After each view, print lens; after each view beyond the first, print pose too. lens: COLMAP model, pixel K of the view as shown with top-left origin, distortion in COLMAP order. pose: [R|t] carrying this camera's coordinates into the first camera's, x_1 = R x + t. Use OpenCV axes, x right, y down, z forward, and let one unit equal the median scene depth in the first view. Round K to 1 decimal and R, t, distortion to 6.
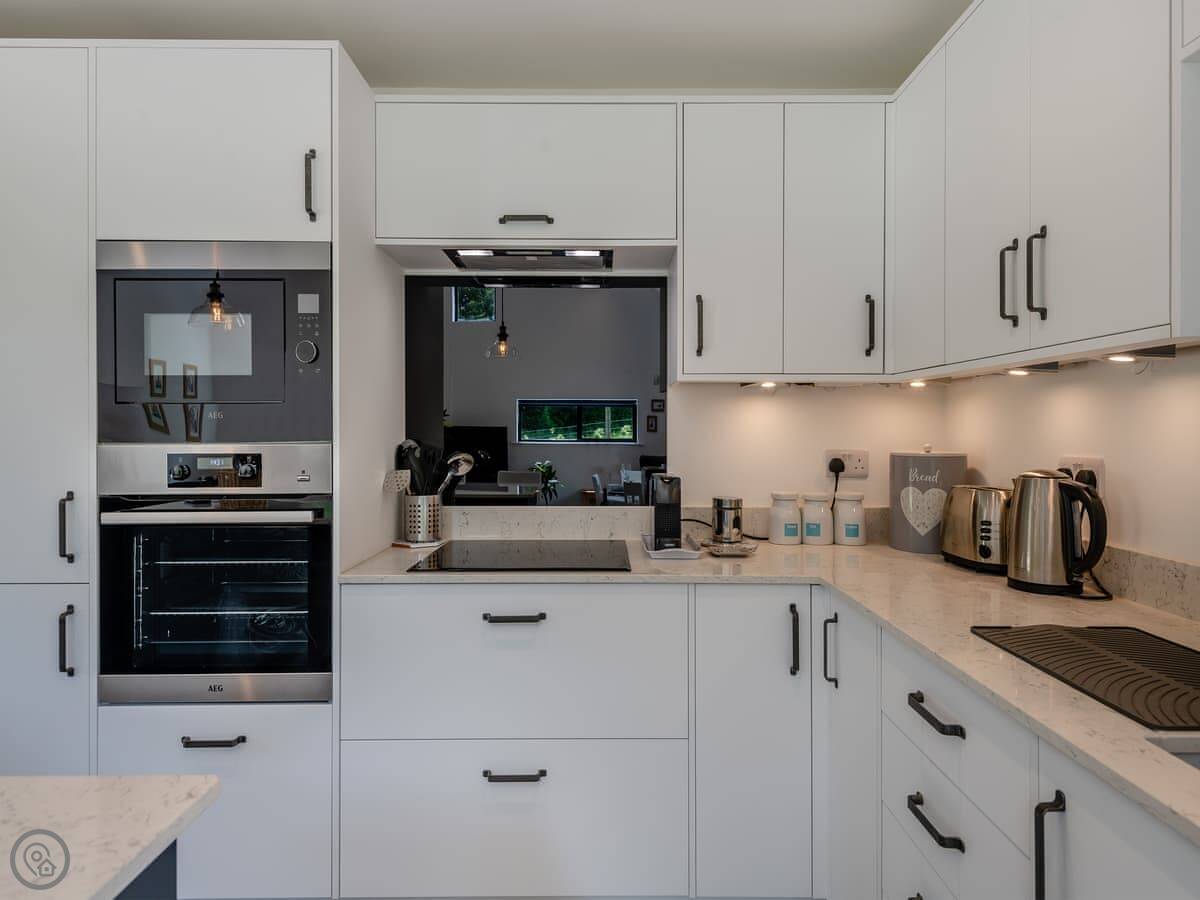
lens RADIAL K [[688.7, 0, 605.7], [0, 688.7, 436.6], [0, 0, 1]] dist [0.004889, 0.001074]
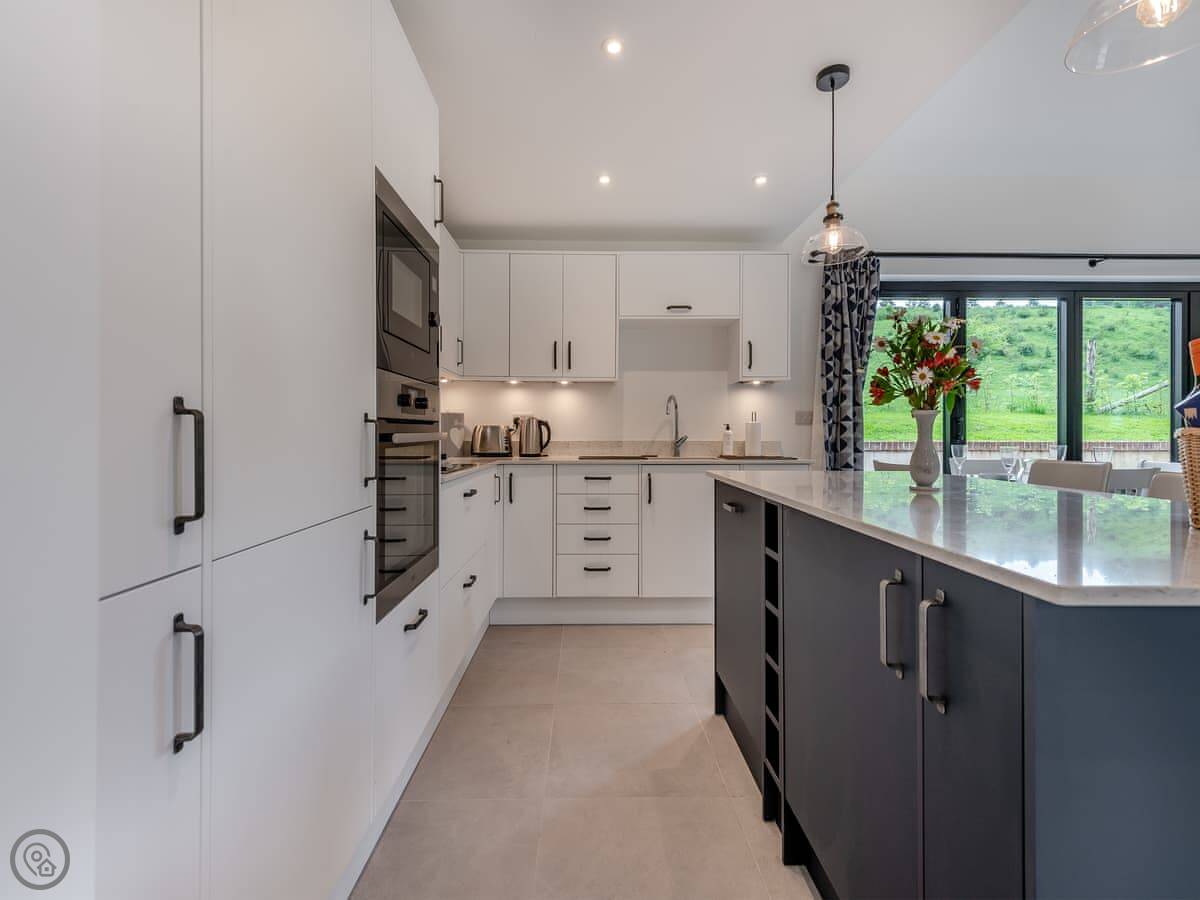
lens RADIAL K [[534.4, 0, 607.4], [0, 534.4, 442.8], [0, 0, 1]] dist [0.003075, -0.000114]
pose [[0.006568, -0.021042, 0.999757, -1.515571], [0.002067, 0.999777, 0.021028, 0.104231], [-0.999976, 0.001929, 0.006610, 0.602638]]
